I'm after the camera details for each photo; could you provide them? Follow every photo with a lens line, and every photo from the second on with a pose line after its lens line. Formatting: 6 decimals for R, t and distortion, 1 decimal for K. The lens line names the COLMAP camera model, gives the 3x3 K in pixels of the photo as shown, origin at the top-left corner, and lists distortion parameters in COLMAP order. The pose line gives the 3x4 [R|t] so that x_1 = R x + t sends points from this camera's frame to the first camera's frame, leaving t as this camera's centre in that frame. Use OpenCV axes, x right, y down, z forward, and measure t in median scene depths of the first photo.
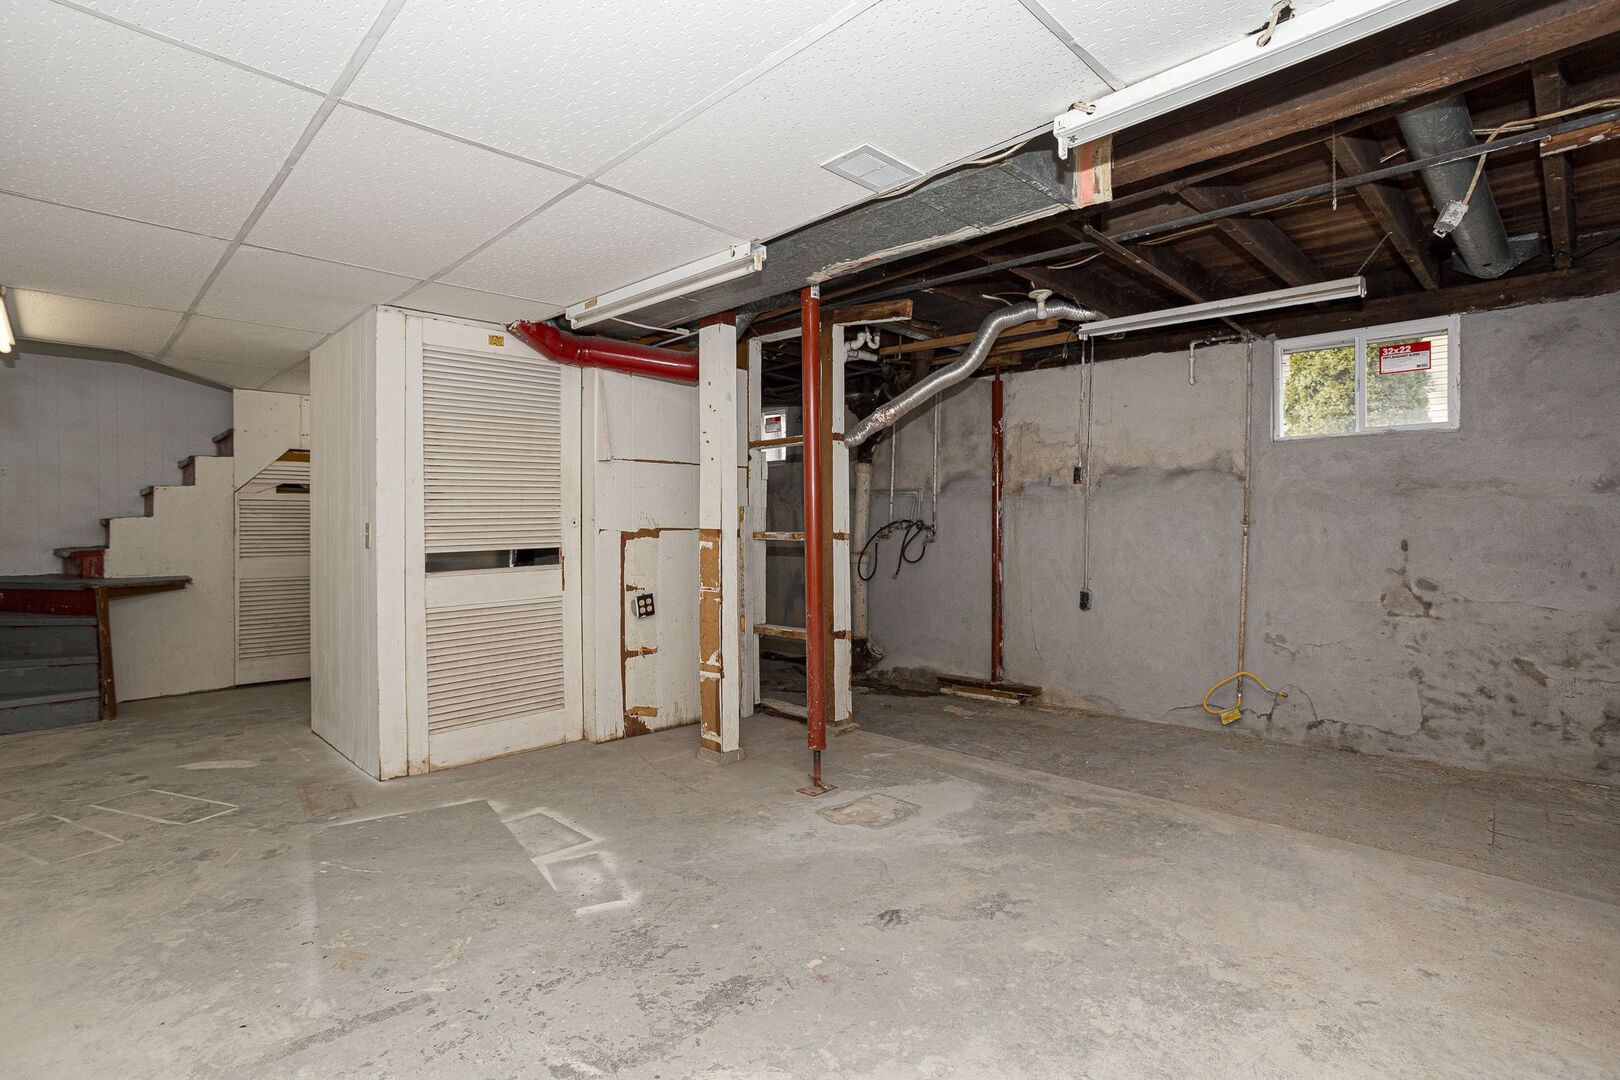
lens RADIAL K [[781.8, 0, 817.3], [0, 781.8, 531.8], [0, 0, 1]] dist [-0.039132, 0.016495]
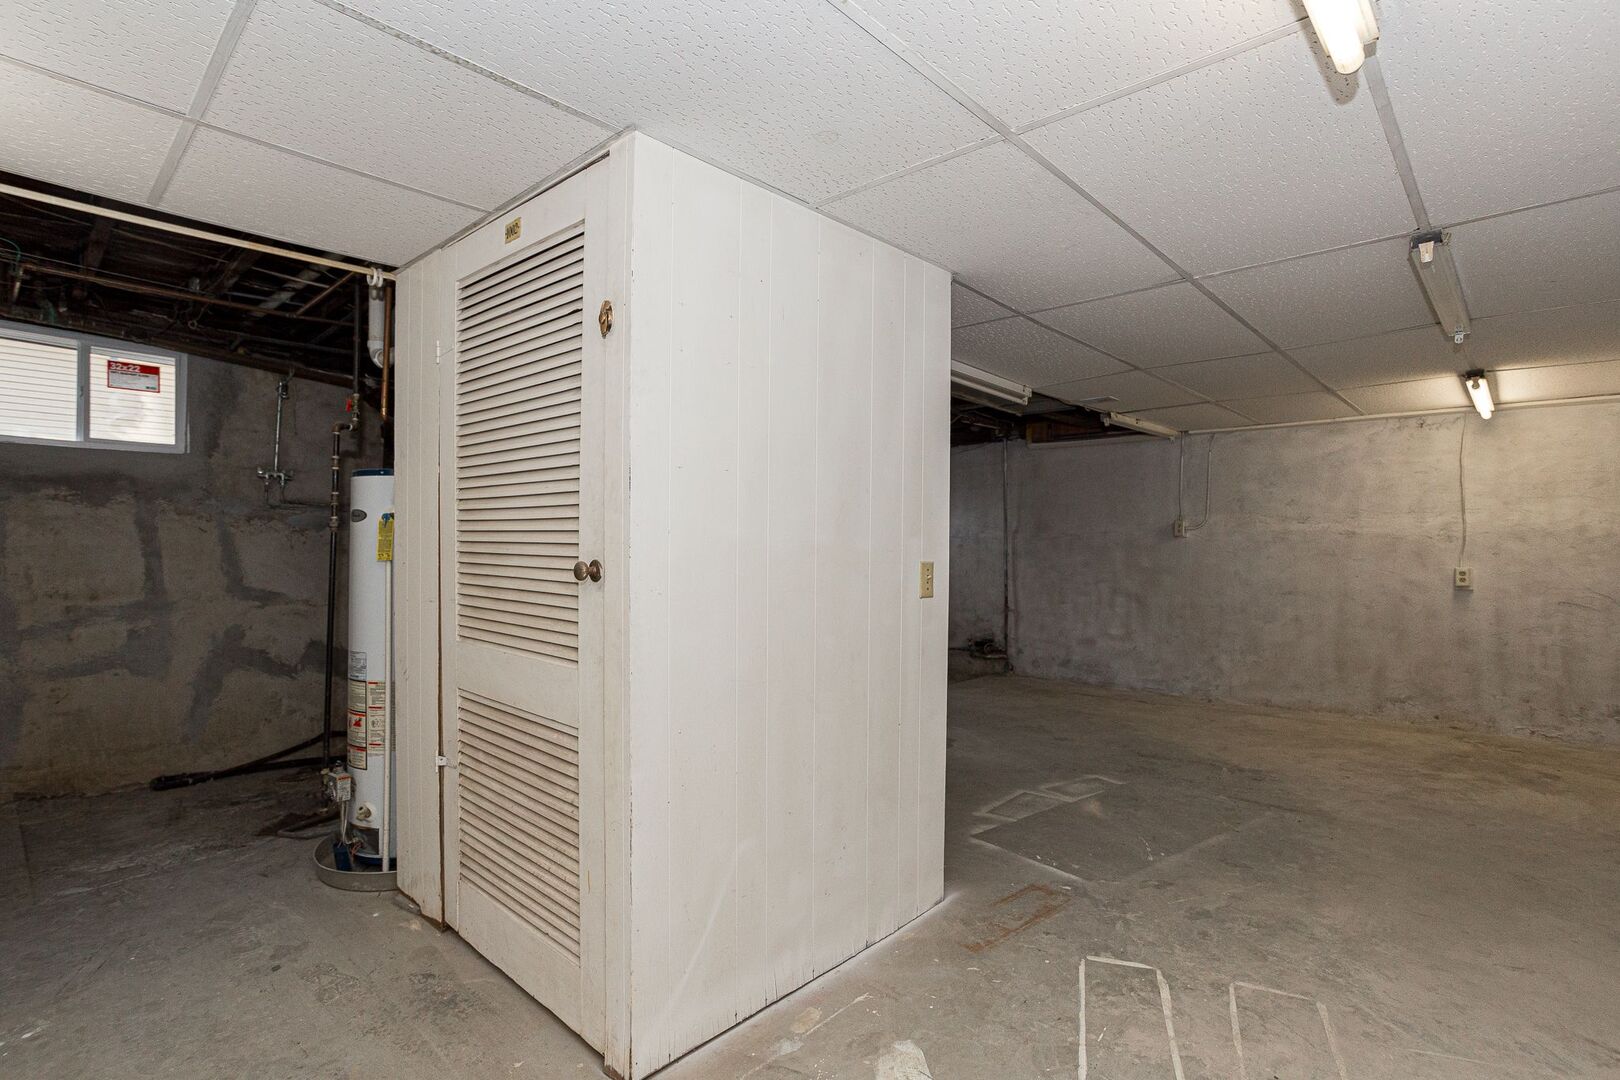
lens RADIAL K [[781.8, 0, 812.1], [0, 781.8, 542.4], [0, 0, 1]] dist [-0.039132, 0.016495]
pose [[-0.032639, 0.002875, 0.999463, -1.473396], [0.008965, 0.999956, -0.002584, -0.030852], [-0.999427, 0.008876, -0.032663, 1.277968]]
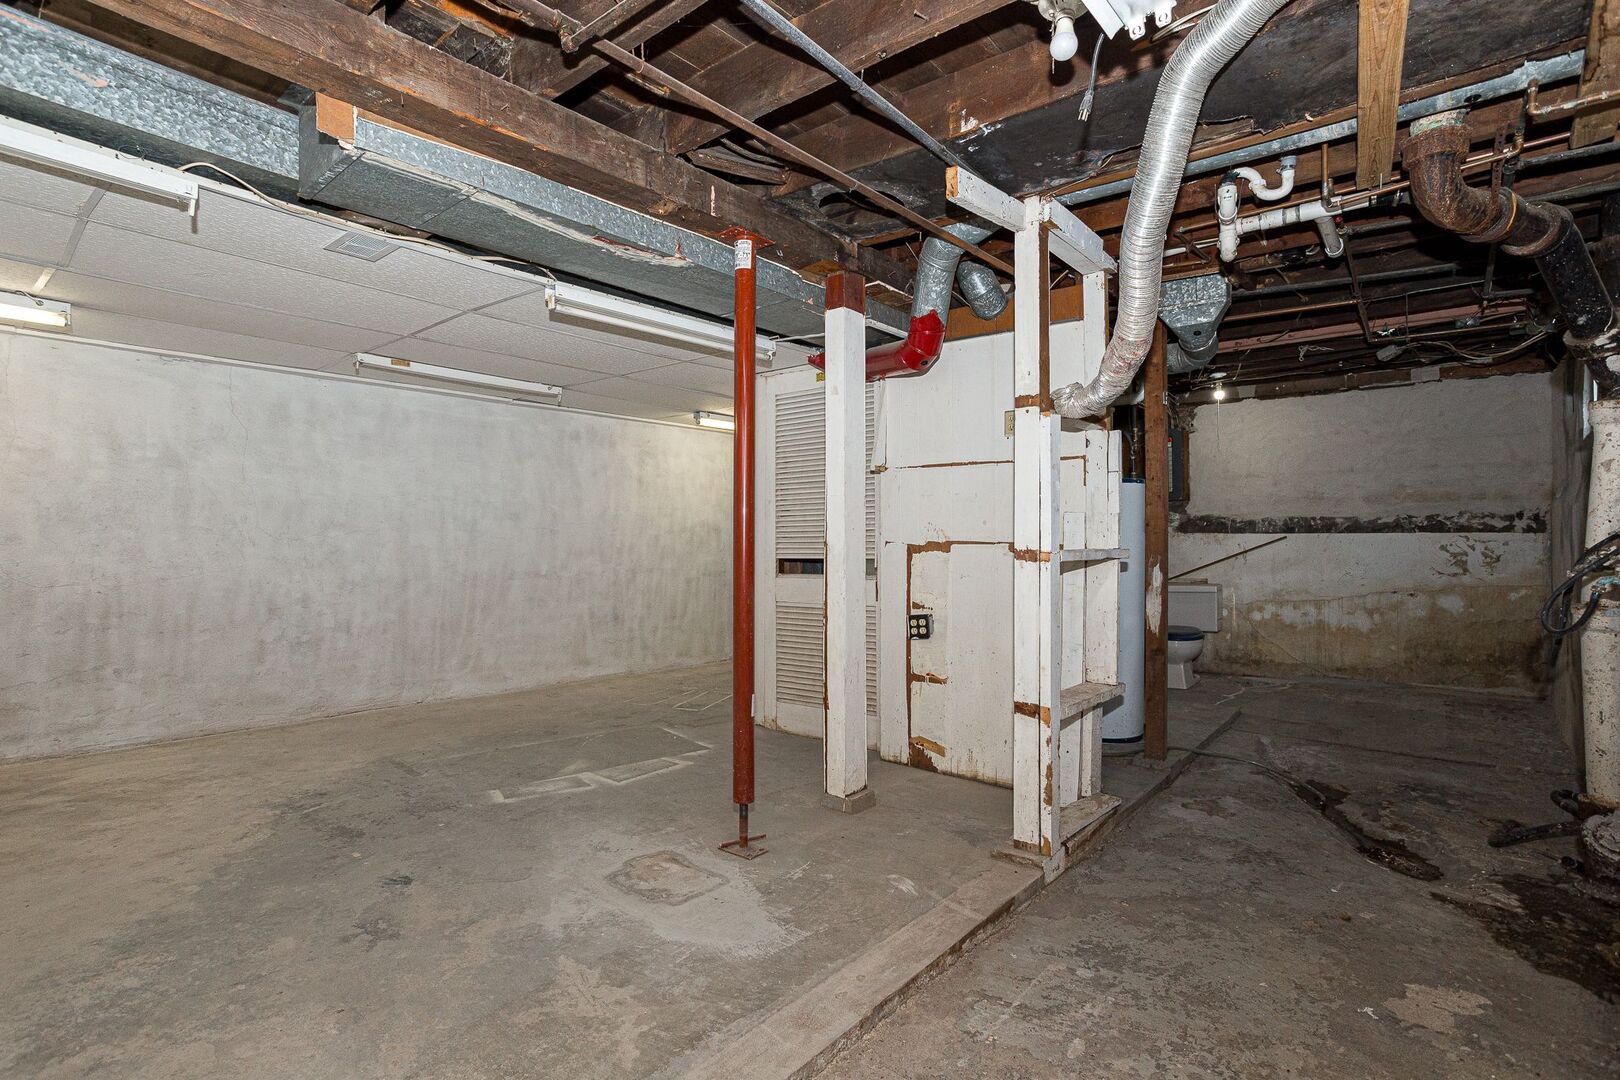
lens RADIAL K [[781.8, 0, 811.9], [0, 781.8, 531.3], [0, 0, 1]] dist [-0.039132, 0.016495]
pose [[0.088396, -0.013455, -0.995995, 0.918991], [-0.018667, 0.999711, -0.015162, 0.000347], [0.995910, 0.019932, 0.088119, 1.085301]]
